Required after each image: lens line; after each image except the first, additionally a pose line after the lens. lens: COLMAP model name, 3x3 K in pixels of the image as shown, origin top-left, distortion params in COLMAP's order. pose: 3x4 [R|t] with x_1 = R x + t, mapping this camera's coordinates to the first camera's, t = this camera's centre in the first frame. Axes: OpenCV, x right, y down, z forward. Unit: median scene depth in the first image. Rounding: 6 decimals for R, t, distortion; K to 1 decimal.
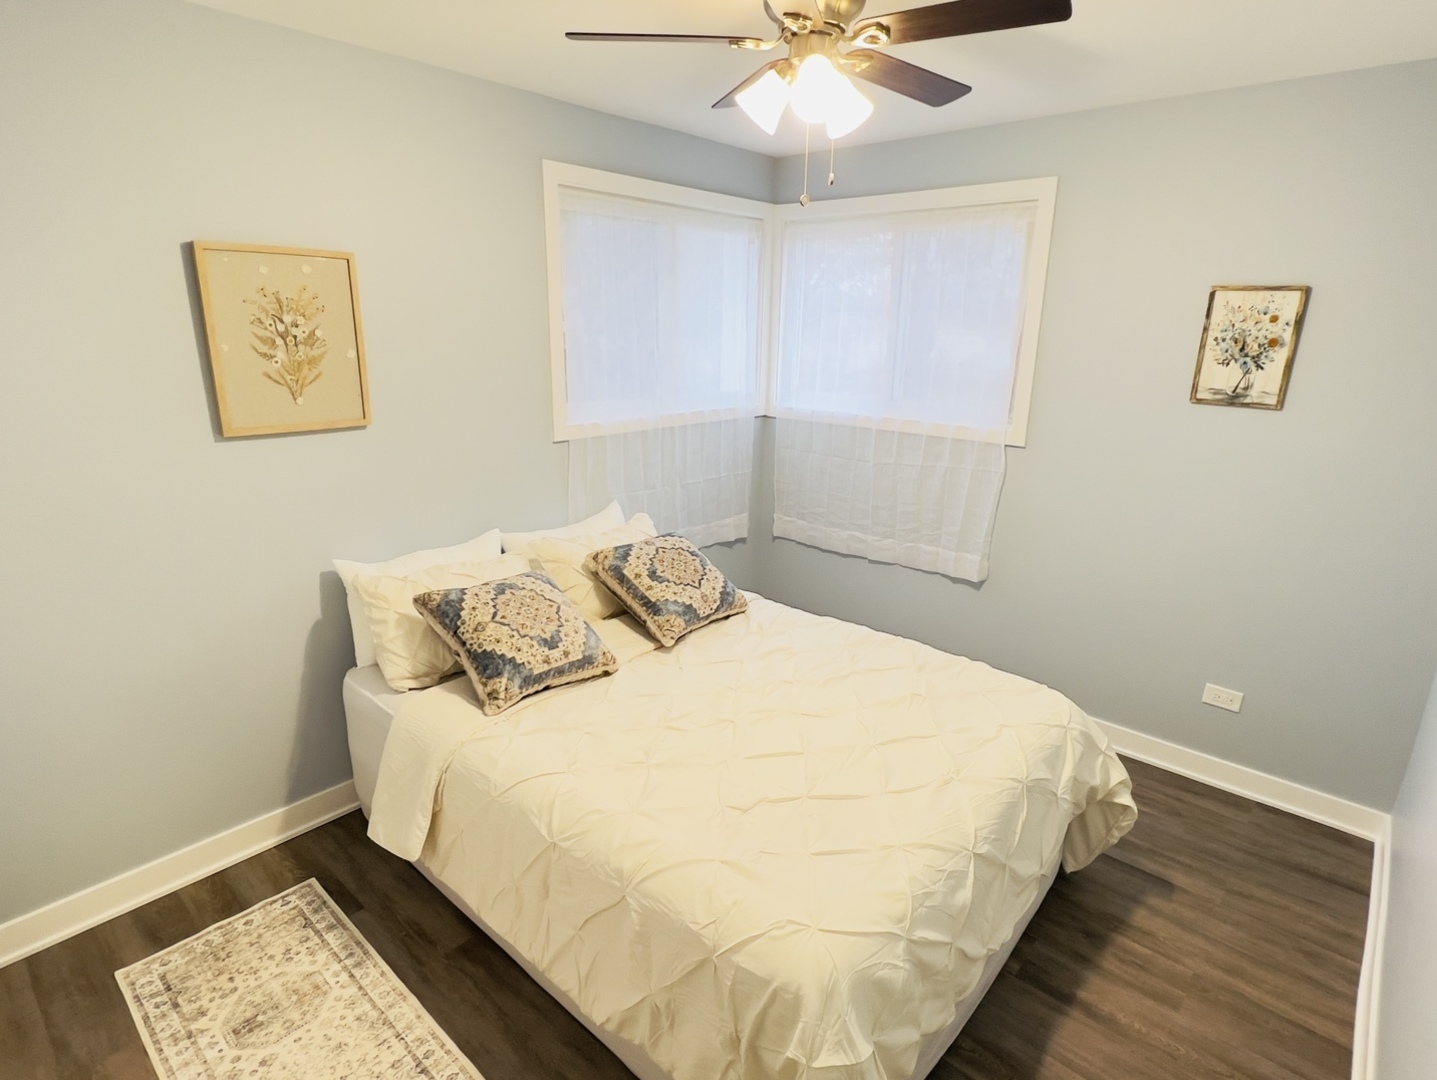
lens RADIAL K [[768.1, 0, 713.0], [0, 768.1, 549.9], [0, 0, 1]] dist [-0.000886, -0.000027]
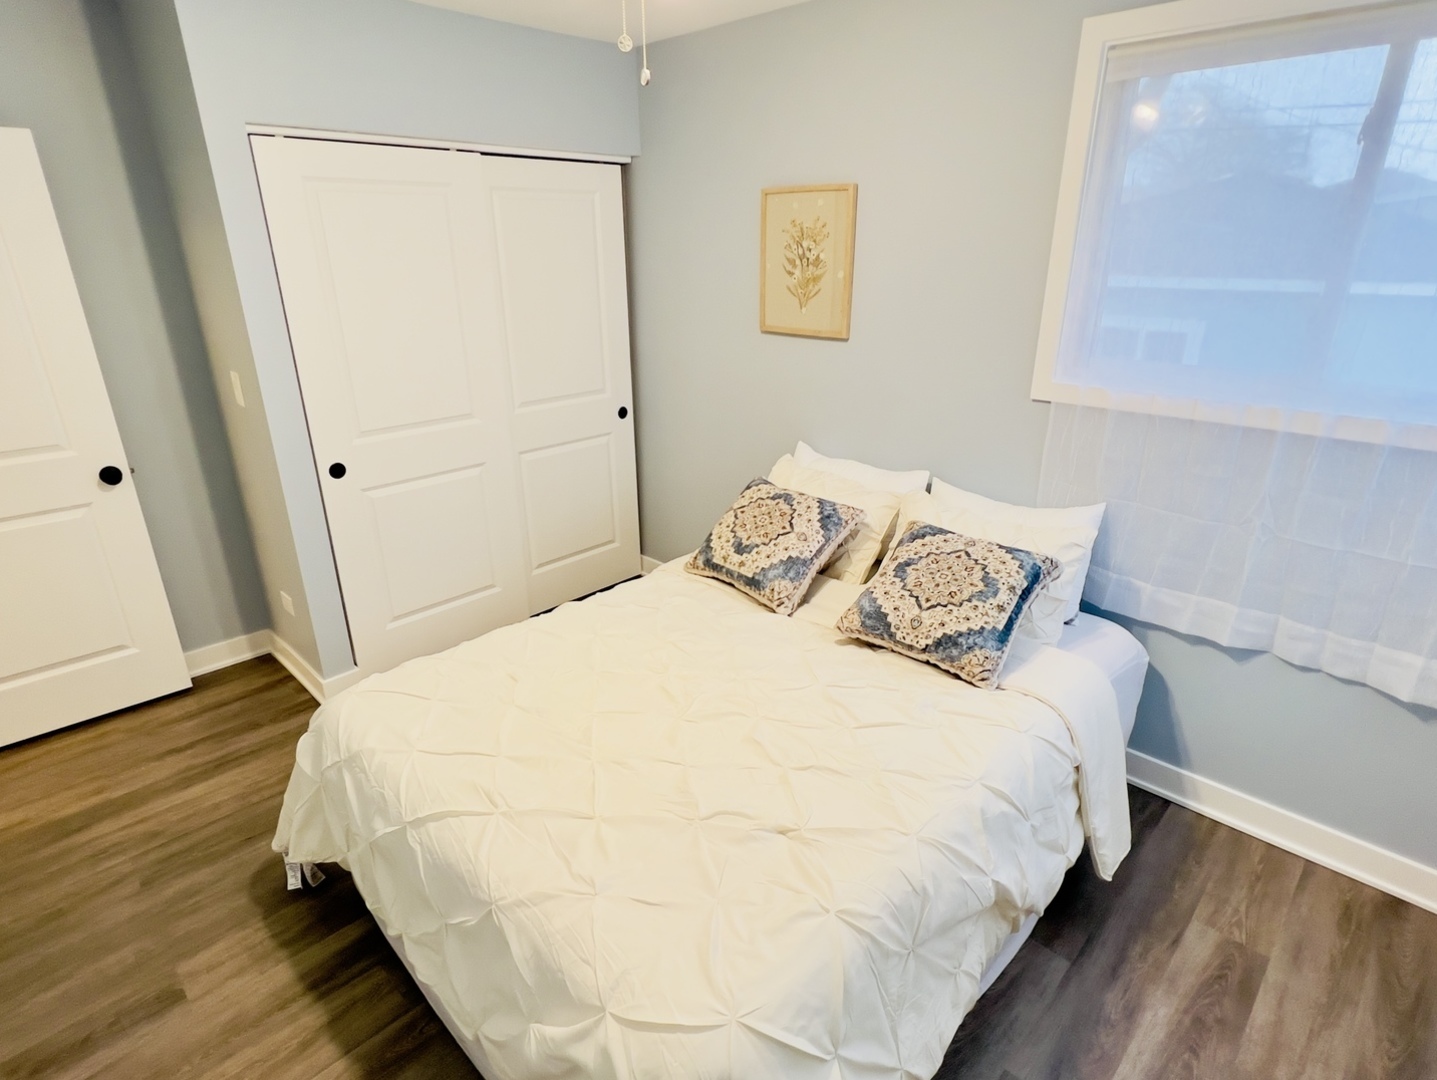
lens RADIAL K [[768.1, 0, 707.8], [0, 768.1, 537.1], [0, 0, 1]] dist [-0.000886, -0.000027]
pose [[-0.046980, 0.342805, -0.938231, 0.791858], [-0.285556, 0.895462, 0.341476, -0.246682], [0.957210, 0.283960, 0.055821, 0.883443]]
